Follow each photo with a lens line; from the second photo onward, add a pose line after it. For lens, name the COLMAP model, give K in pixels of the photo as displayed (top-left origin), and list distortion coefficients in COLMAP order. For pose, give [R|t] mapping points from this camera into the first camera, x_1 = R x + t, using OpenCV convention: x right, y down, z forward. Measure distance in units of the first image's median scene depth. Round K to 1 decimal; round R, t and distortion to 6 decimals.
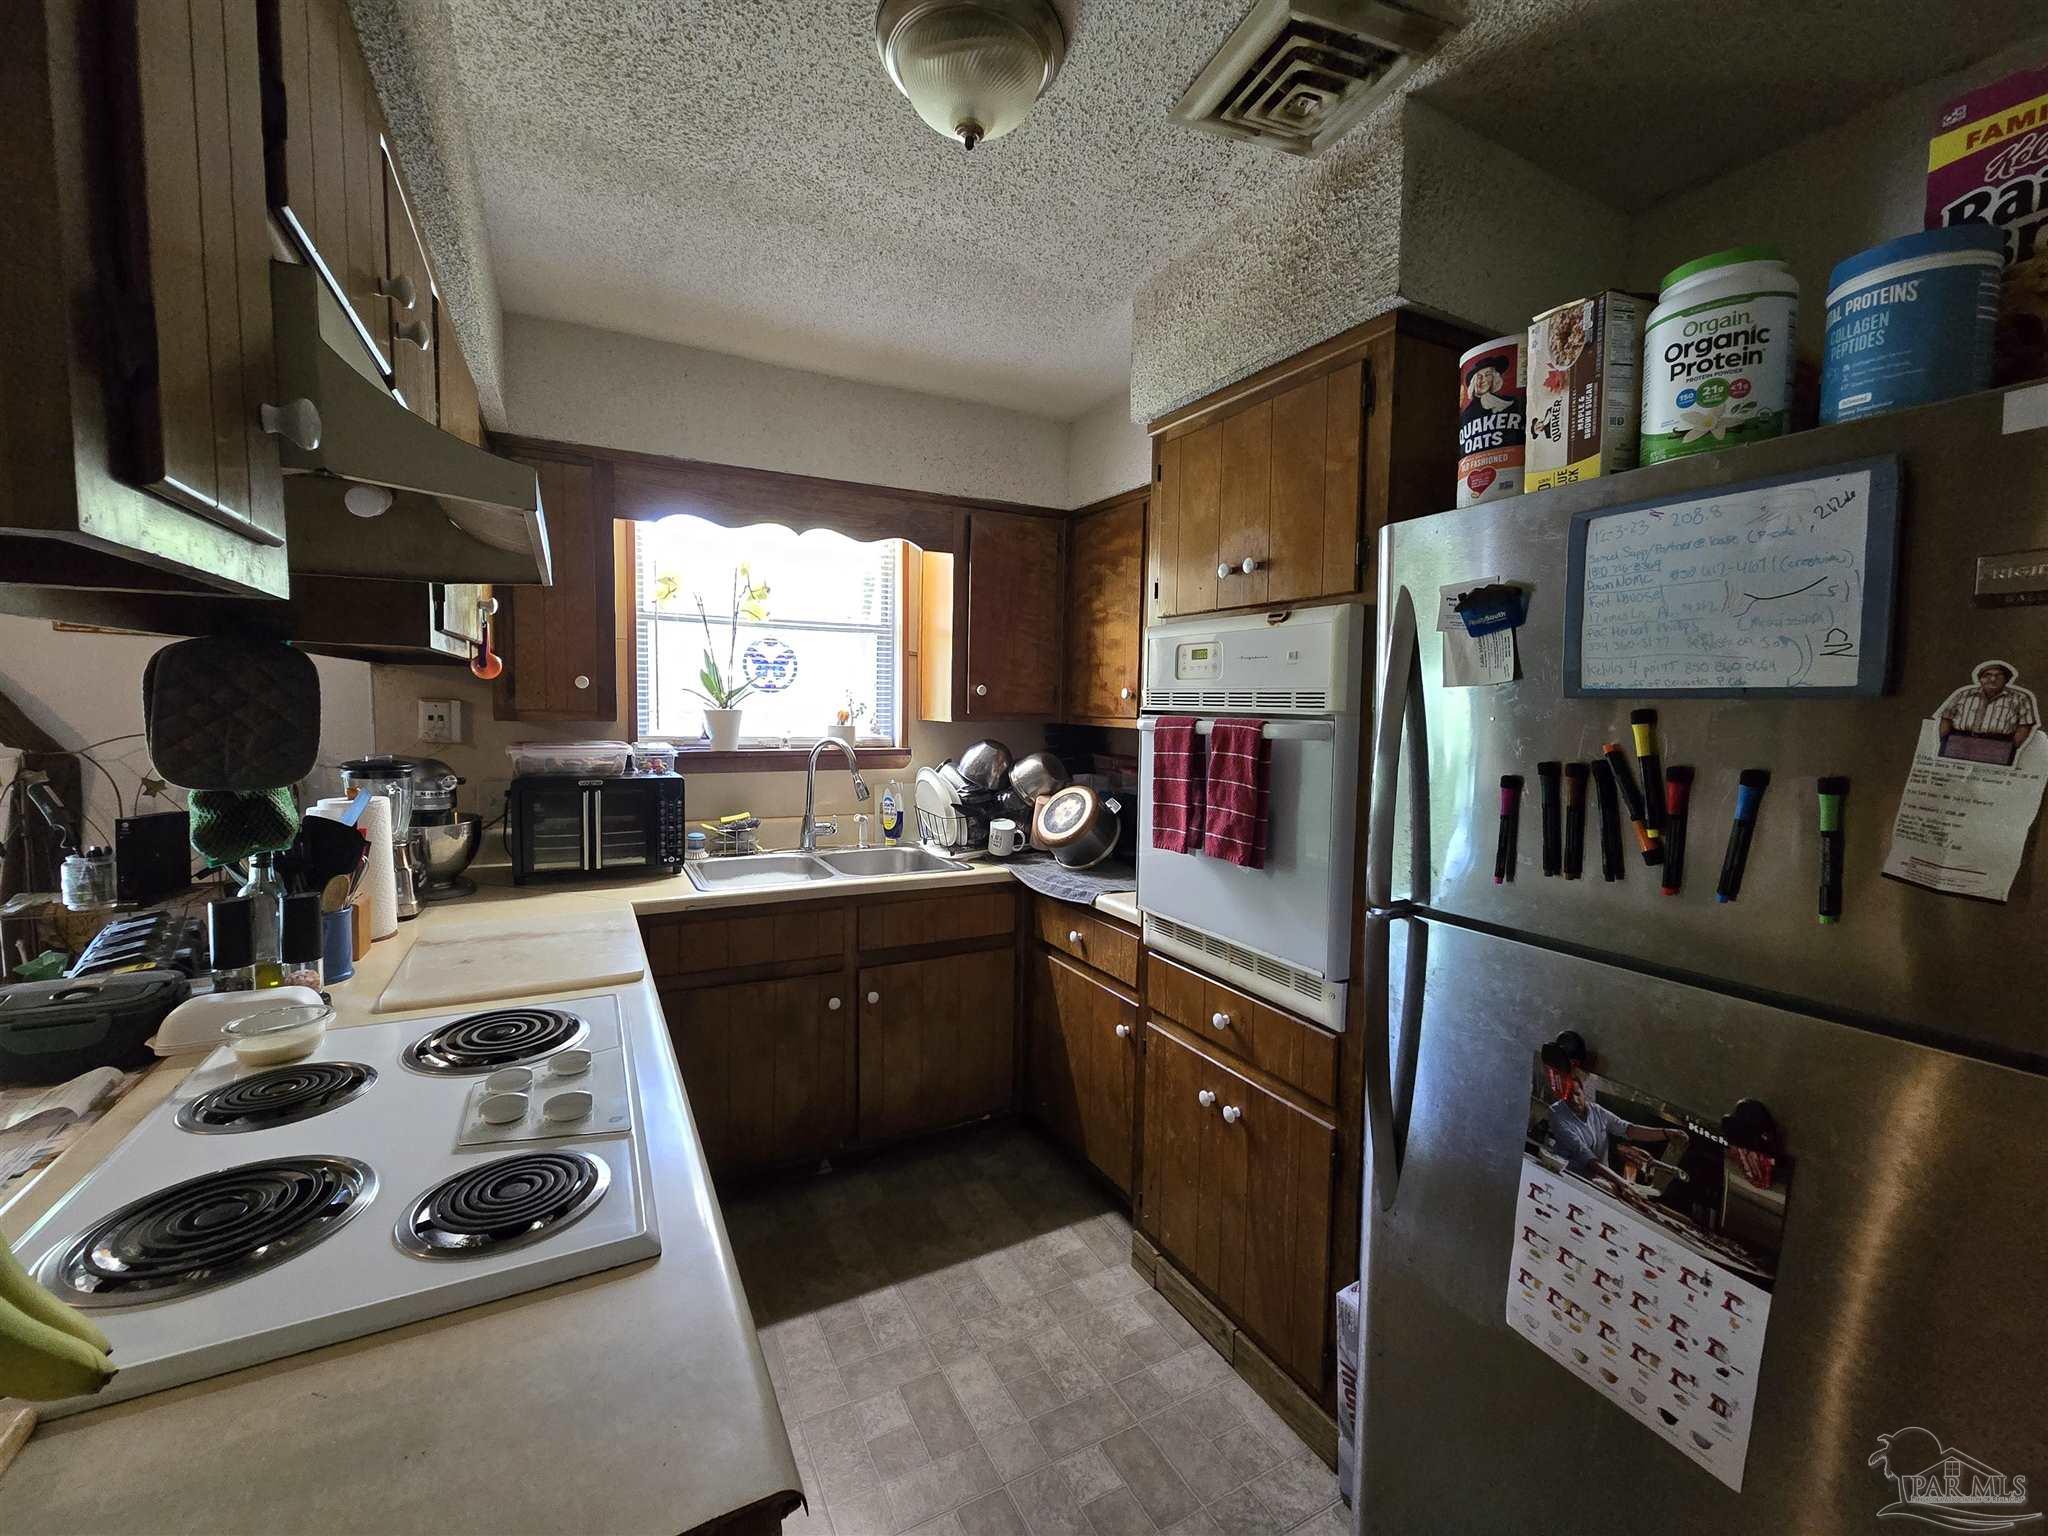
lens RADIAL K [[839.4, 0, 1022.6], [0, 839.4, 761.6], [0, 0, 1]] dist [-0.000003, 0.000260]
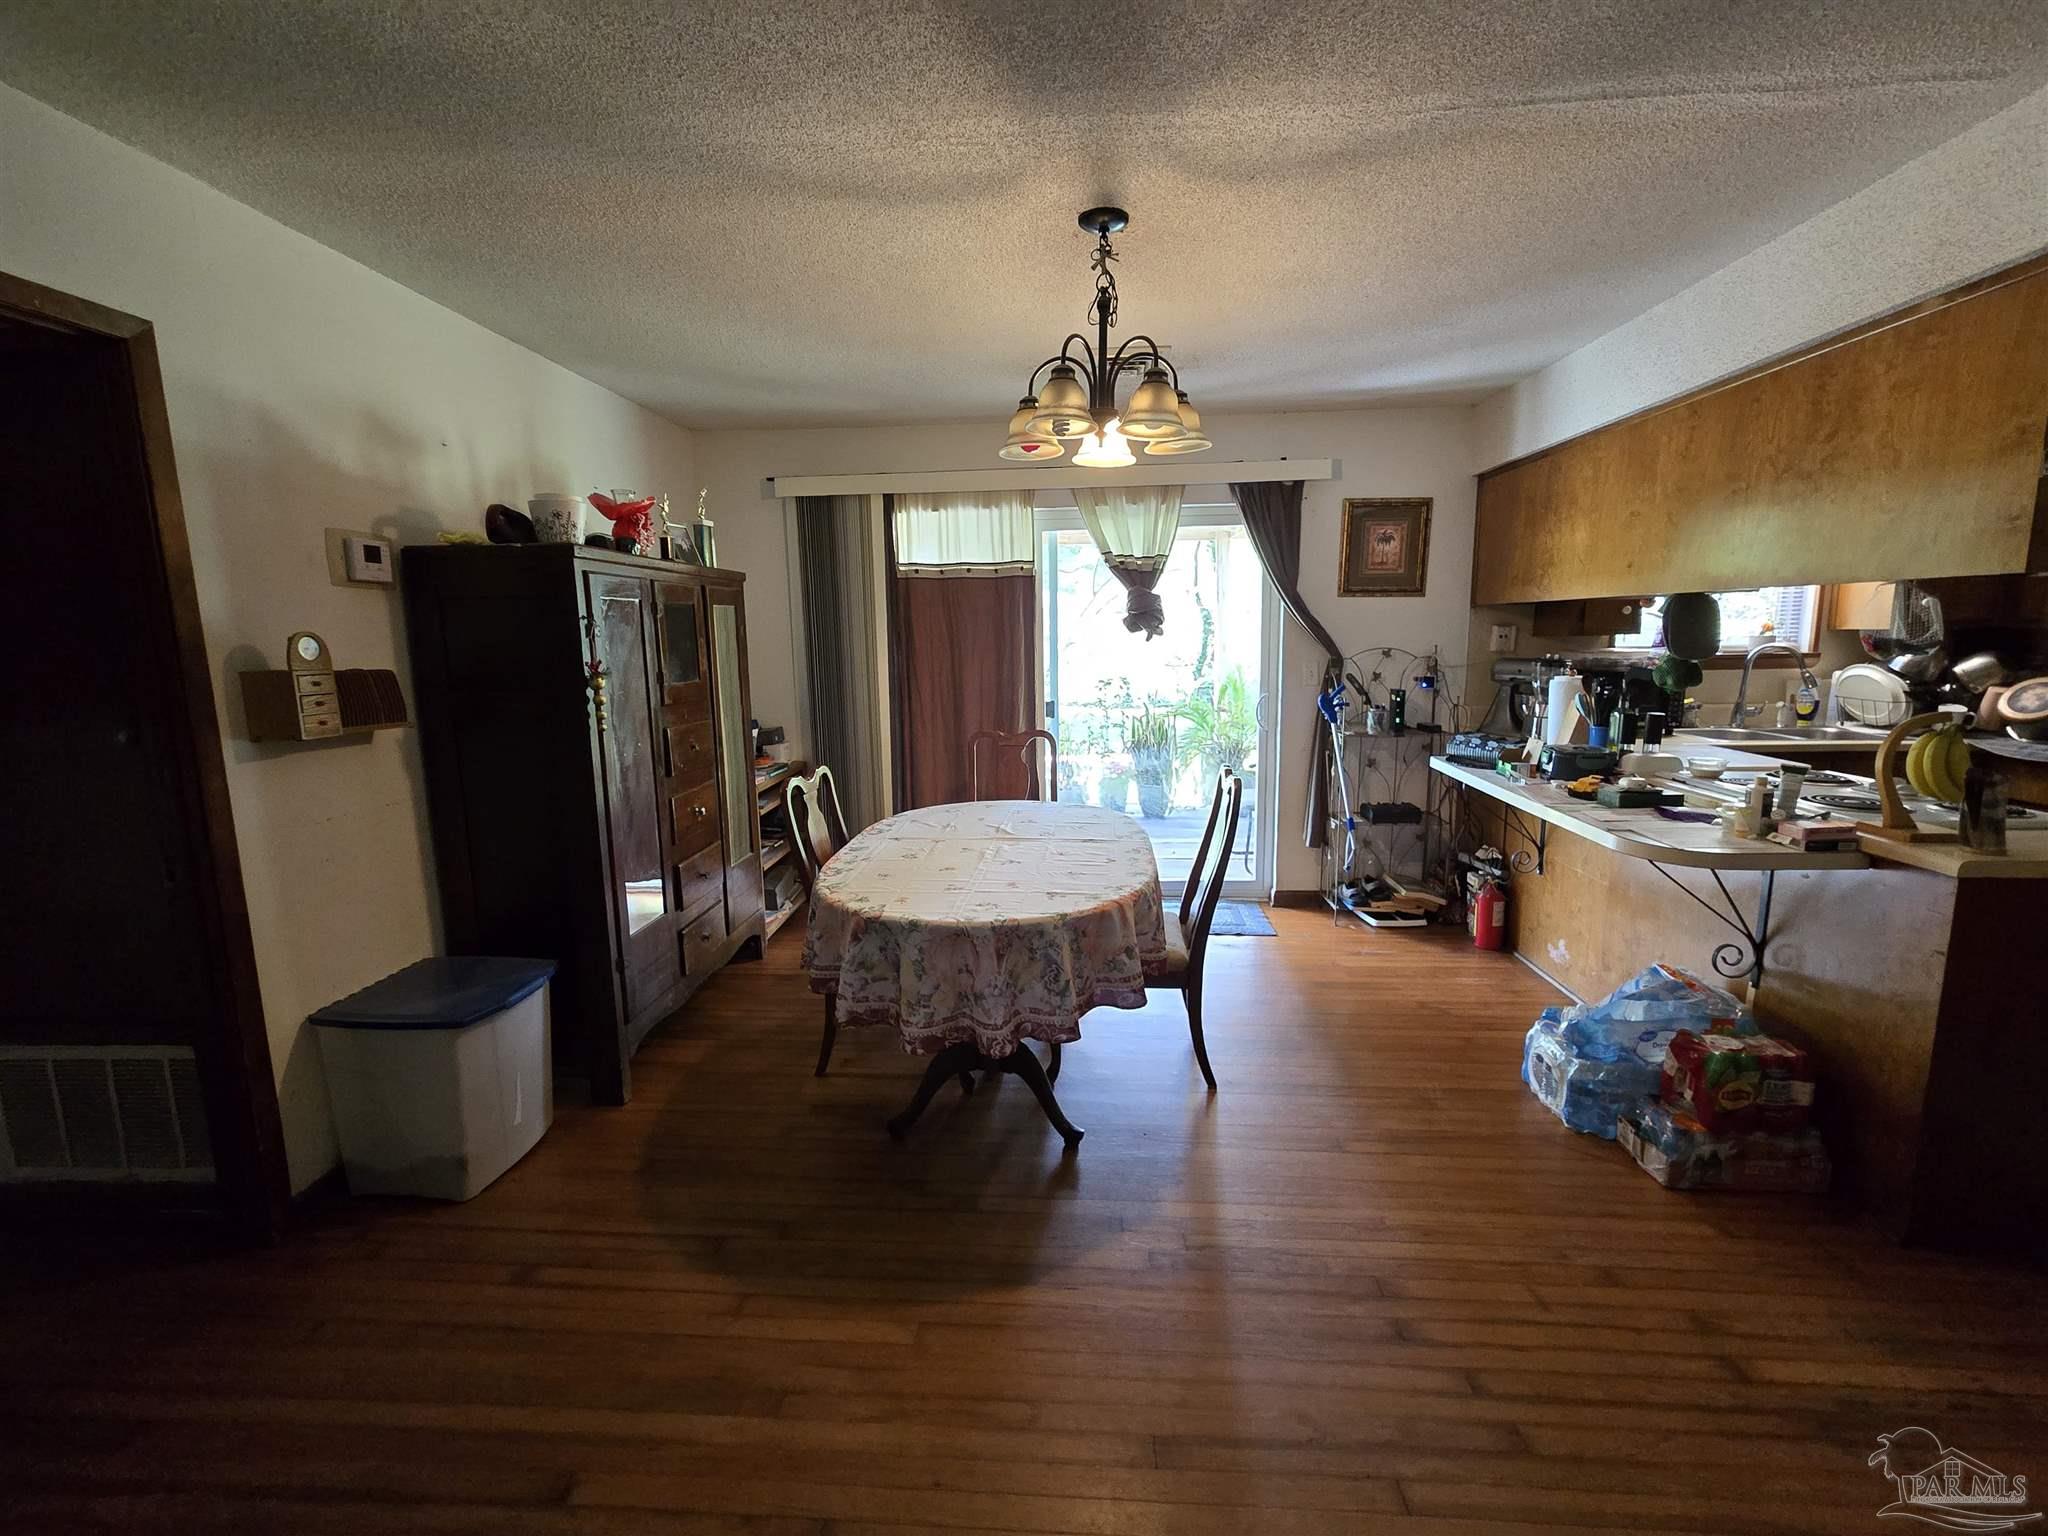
lens RADIAL K [[848.4, 0, 1016.0], [0, 848.4, 765.2], [0, 0, 1]] dist [-0.000423, 0.000259]
pose [[0.842978, 0.046477, -0.535937, -0.877864], [-0.001018, 0.996397, 0.084808, 0.089770], [0.537947, -0.070946, 0.839988, -1.409681]]
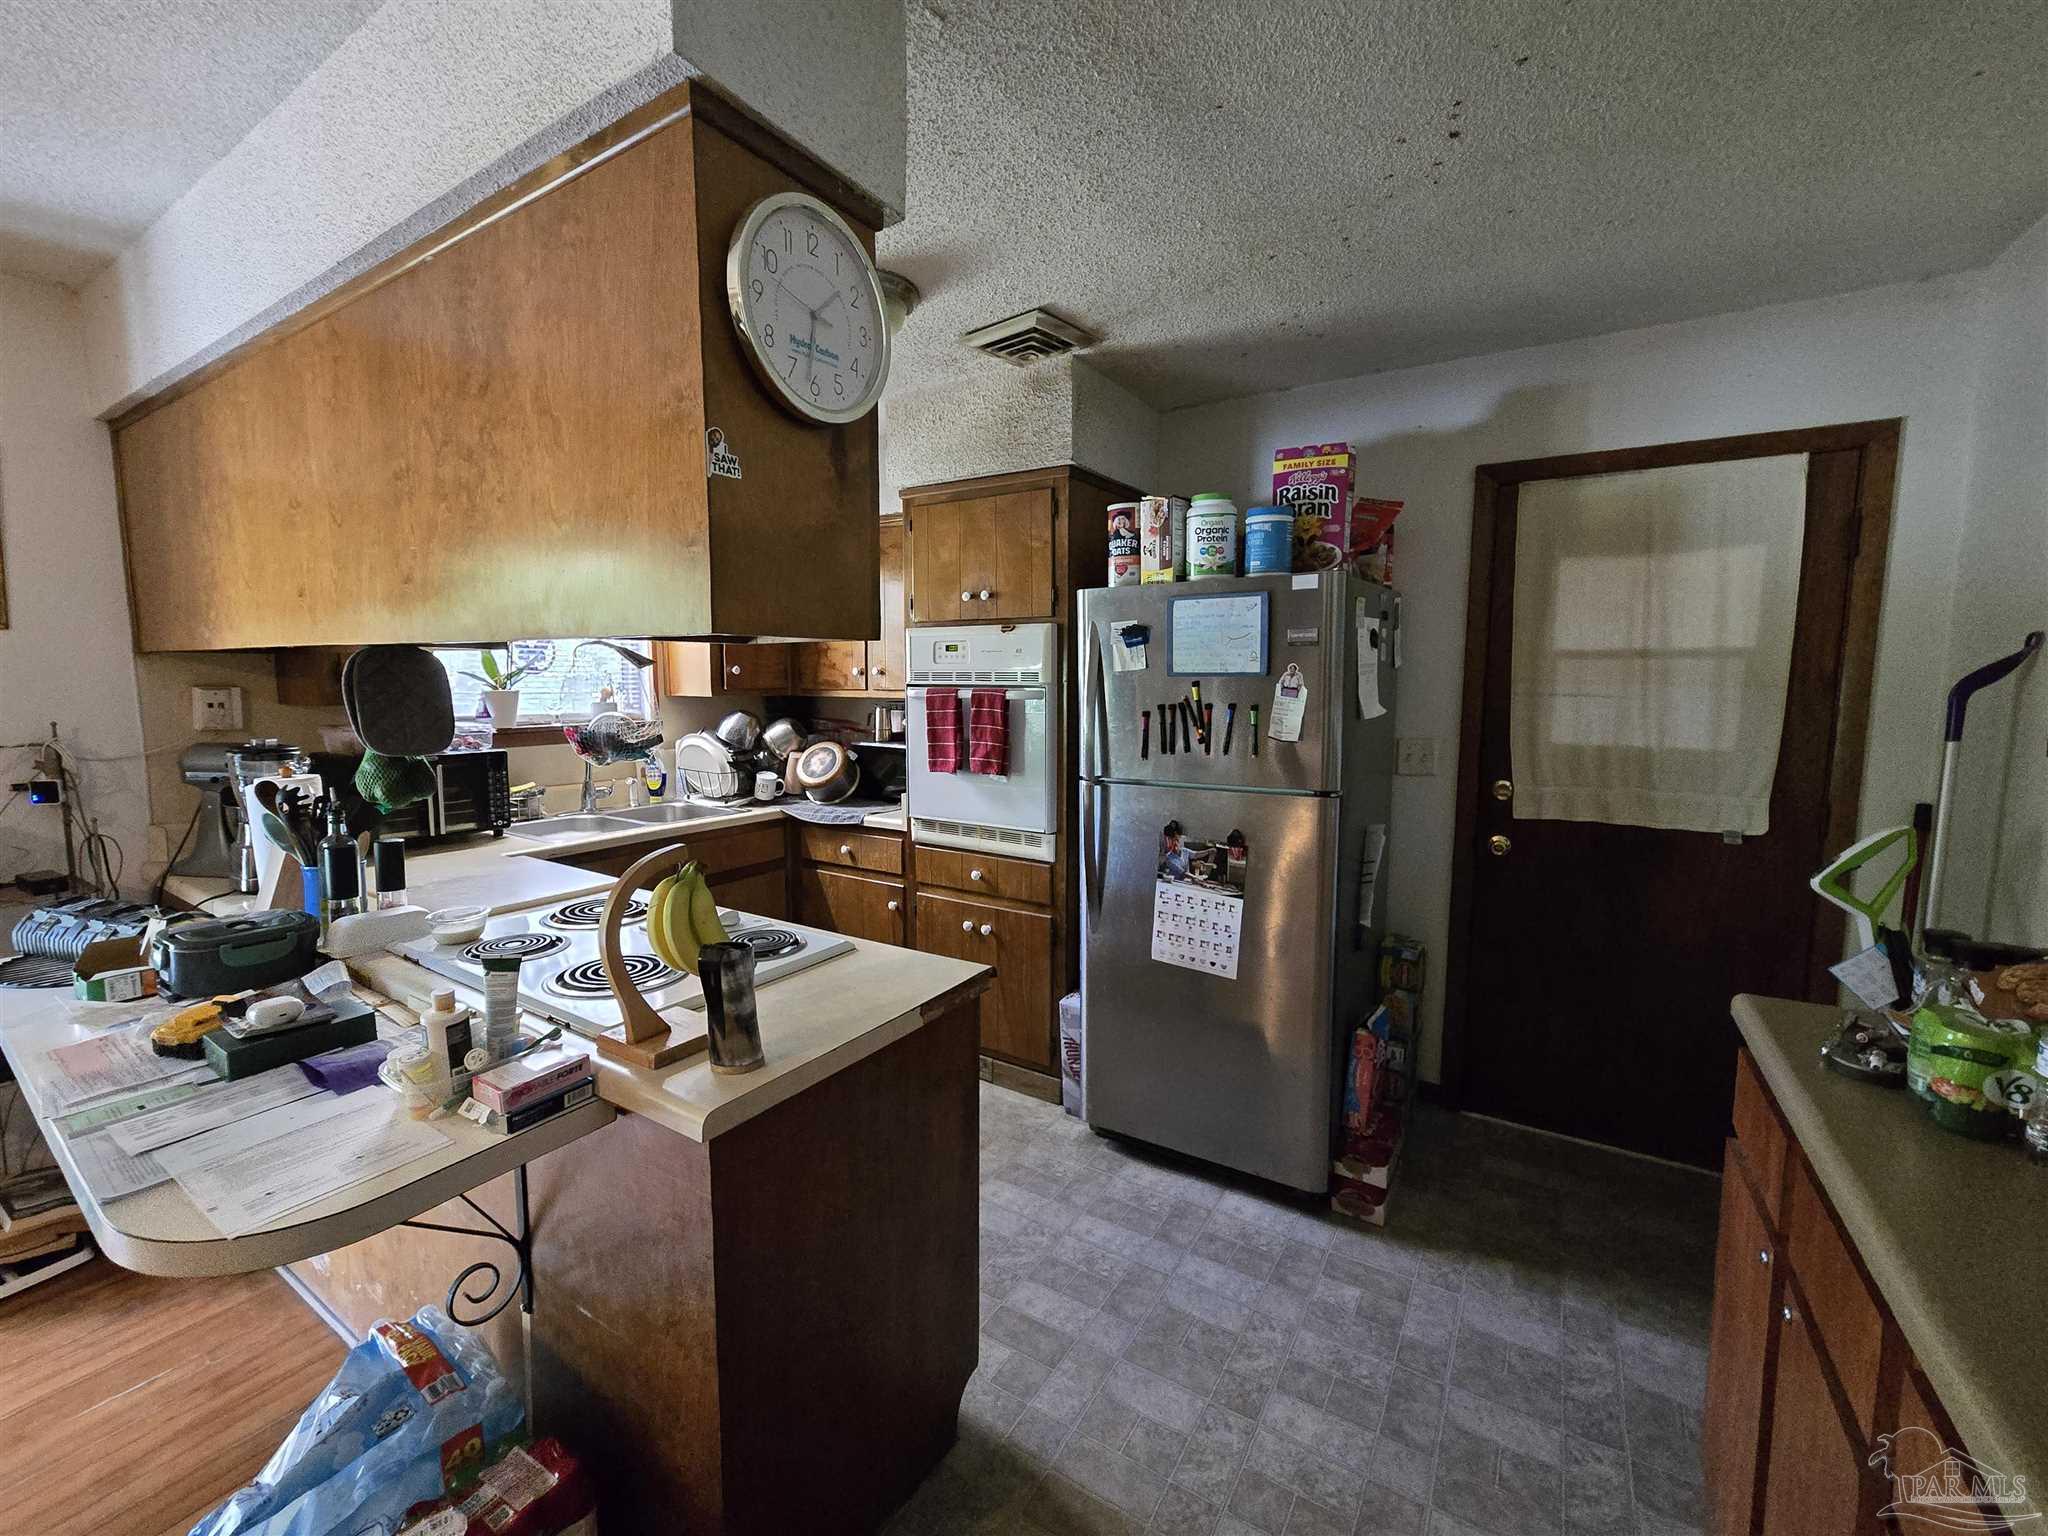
lens RADIAL K [[848.4, 0, 1016.0], [0, 848.4, 765.2], [0, 0, 1]] dist [-0.000423, 0.000259]
pose [[0.875016, -0.065541, 0.479637, -0.516788], [0.046751, 0.997602, 0.051031, 0.018152], [-0.481831, -0.022230, 0.875982, -0.516551]]
